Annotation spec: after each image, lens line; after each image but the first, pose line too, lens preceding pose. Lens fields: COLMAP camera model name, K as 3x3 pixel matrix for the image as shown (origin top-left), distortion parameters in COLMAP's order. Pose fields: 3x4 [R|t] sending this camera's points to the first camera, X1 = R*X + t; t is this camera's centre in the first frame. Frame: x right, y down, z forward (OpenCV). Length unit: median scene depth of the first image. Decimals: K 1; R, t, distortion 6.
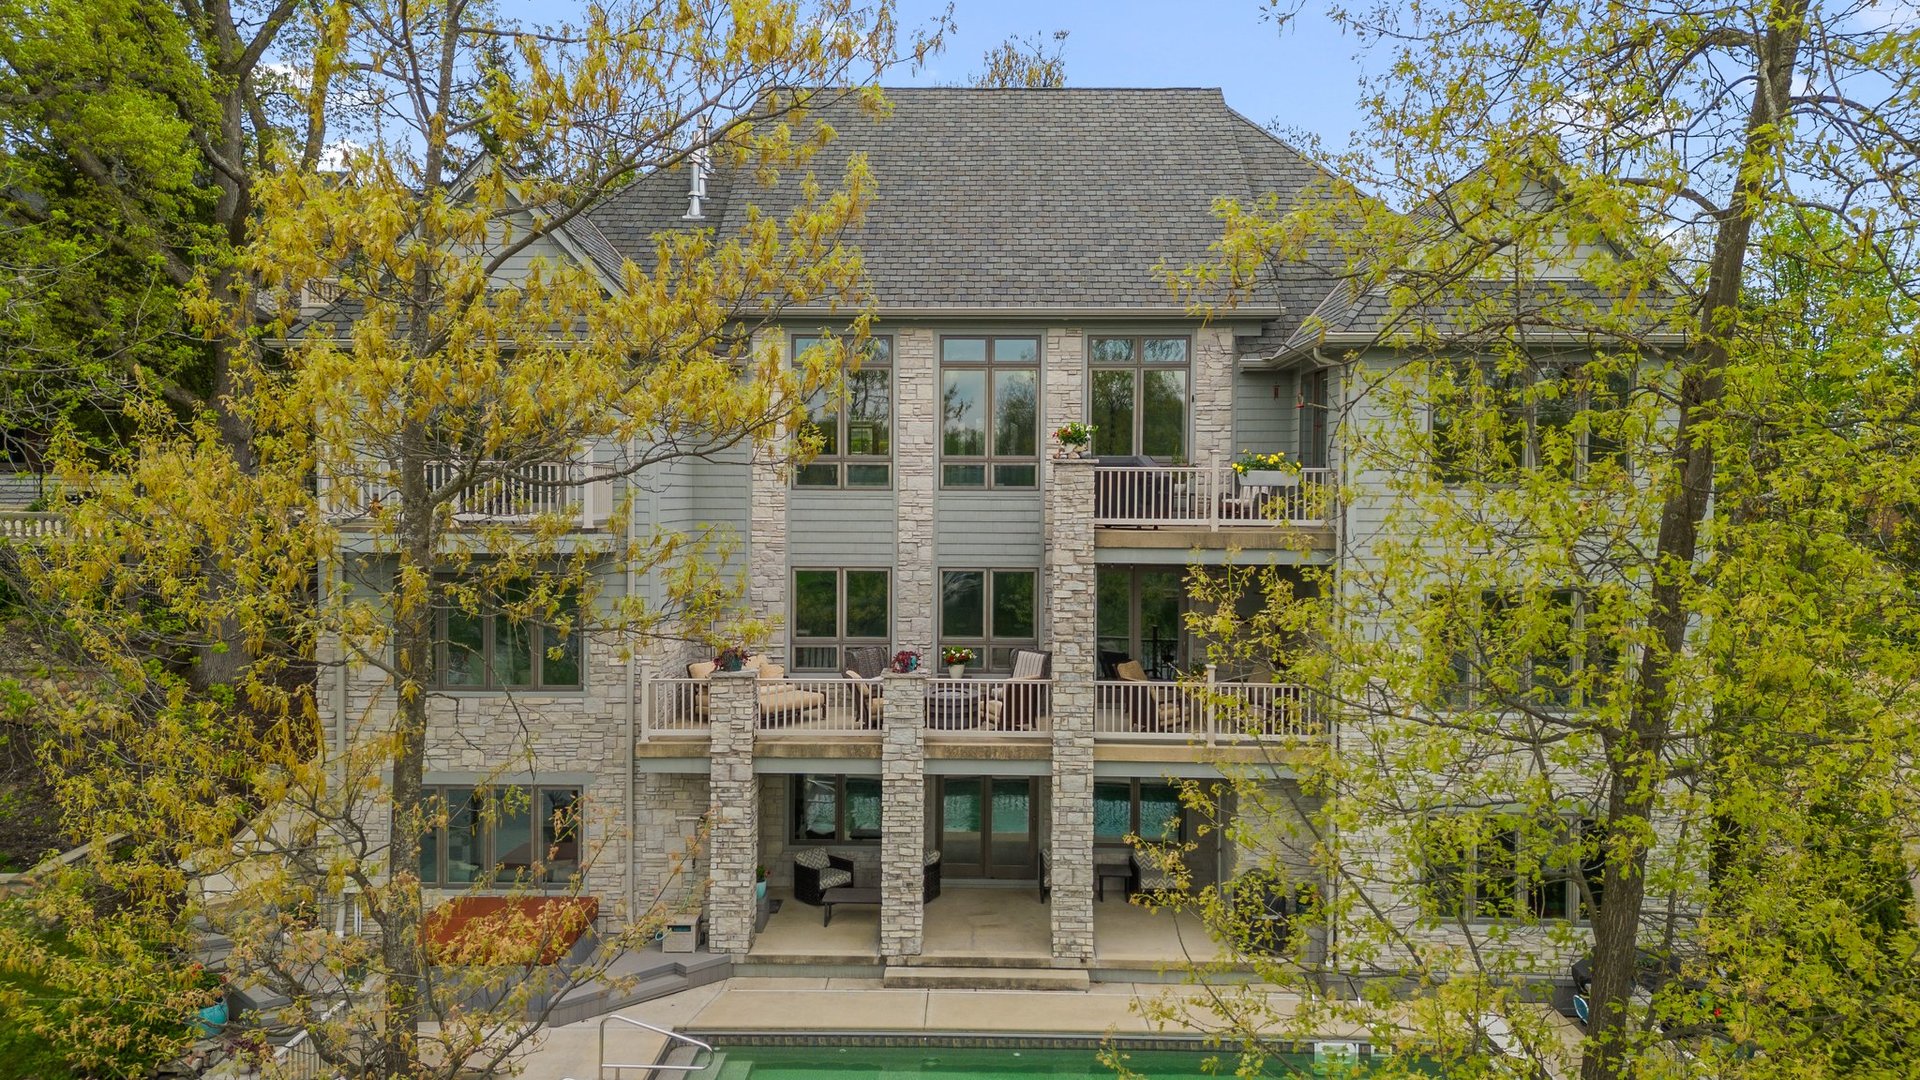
lens RADIAL K [[1353.1, 0, 960.0], [0, 1353.1, 540.0], [0, 0, 1]] dist [0.078688, -0.085065]
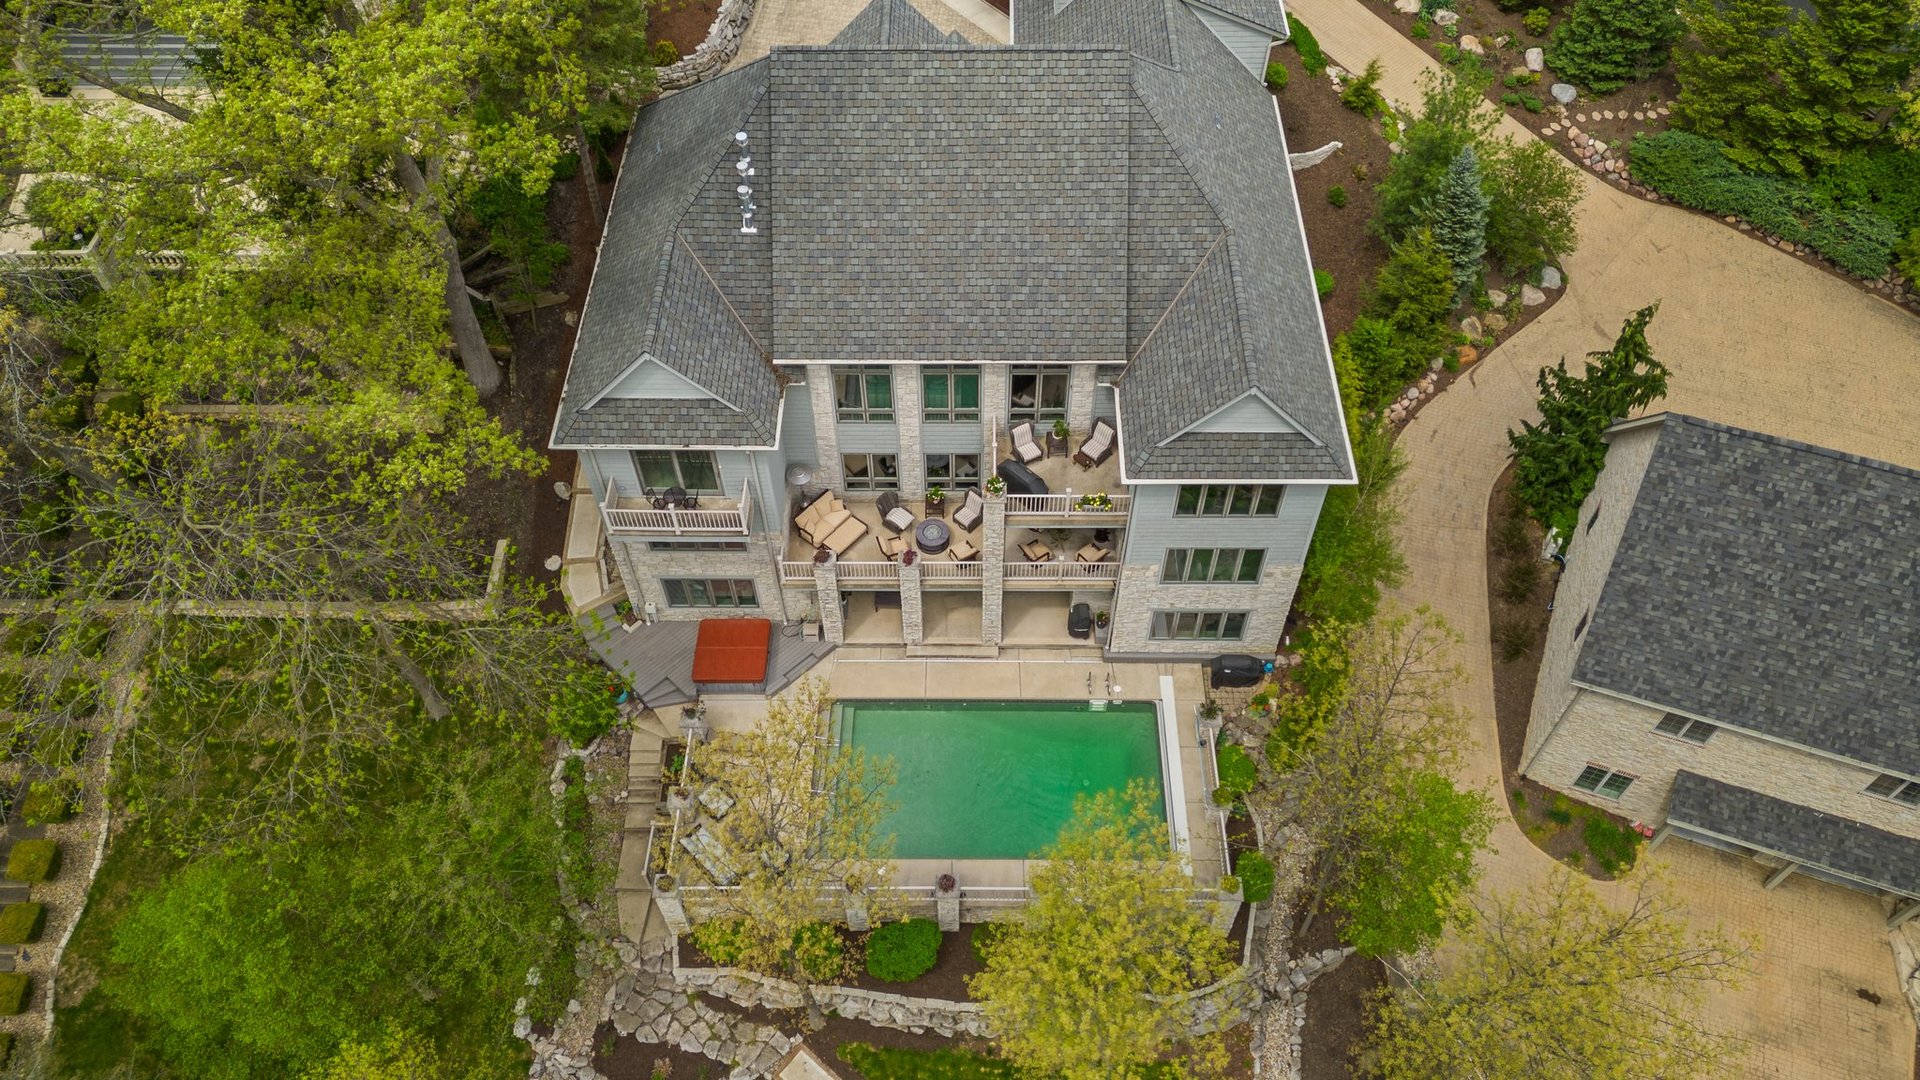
lens RADIAL K [[1333.9, 0, 961.4], [0, 1333.9, 539.3], [0, 0, 1]] dist [0.110834, -0.117818]
pose [[0.999895, -0.014040, -0.003452, 0.041861], [0.011551, 0.632188, 0.774729, -1.389454], [-0.008695, -0.774688, 0.632284, -0.215199]]
